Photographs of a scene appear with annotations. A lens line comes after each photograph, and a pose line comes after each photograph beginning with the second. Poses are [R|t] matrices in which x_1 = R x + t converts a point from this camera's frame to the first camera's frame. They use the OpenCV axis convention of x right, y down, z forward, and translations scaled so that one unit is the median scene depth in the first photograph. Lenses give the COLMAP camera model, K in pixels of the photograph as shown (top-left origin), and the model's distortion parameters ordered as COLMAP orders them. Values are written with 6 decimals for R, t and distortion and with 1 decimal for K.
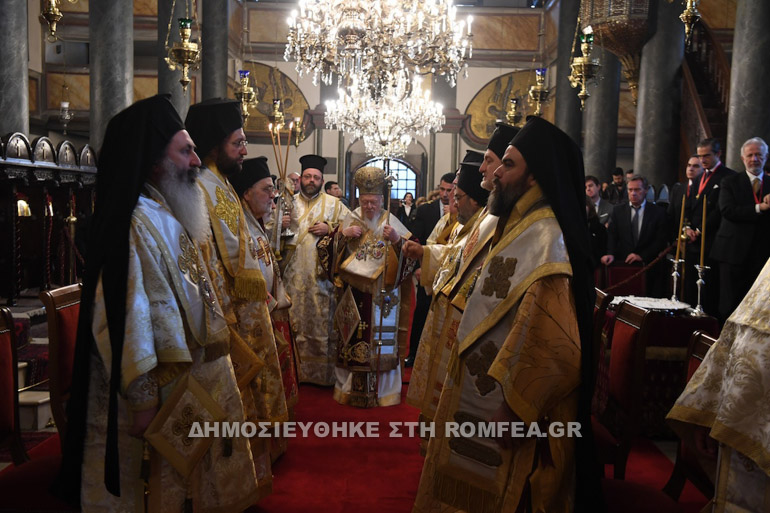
lens RADIAL K [[795.8, 0, 385.0], [0, 795.8, 256.5], [0, 0, 1]] dist [-0.007136, 0.008817]
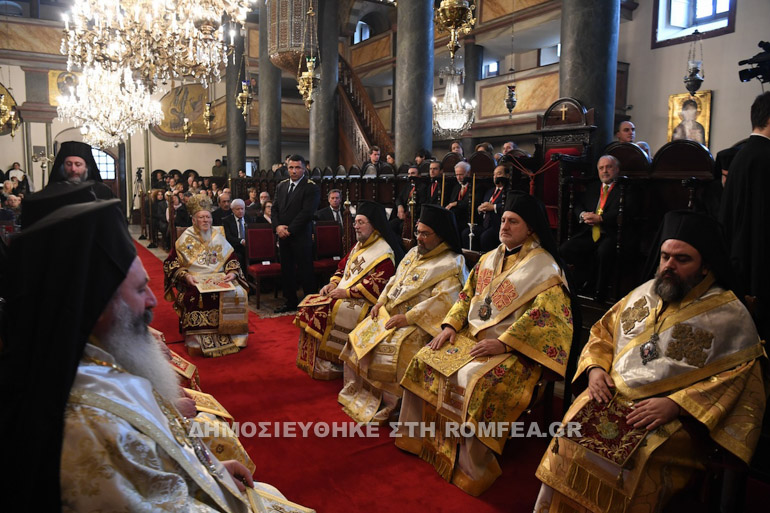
lens RADIAL K [[514.3, 0, 386.3], [0, 514.3, 233.4], [0, 0, 1]] dist [-0.083003, 0.002876]
pose [[0.823293, -0.075188, 0.562615, -0.112774], [0.052115, 0.997014, 0.056980, -0.014194], [-0.565220, -0.017591, 0.824753, 0.151763]]
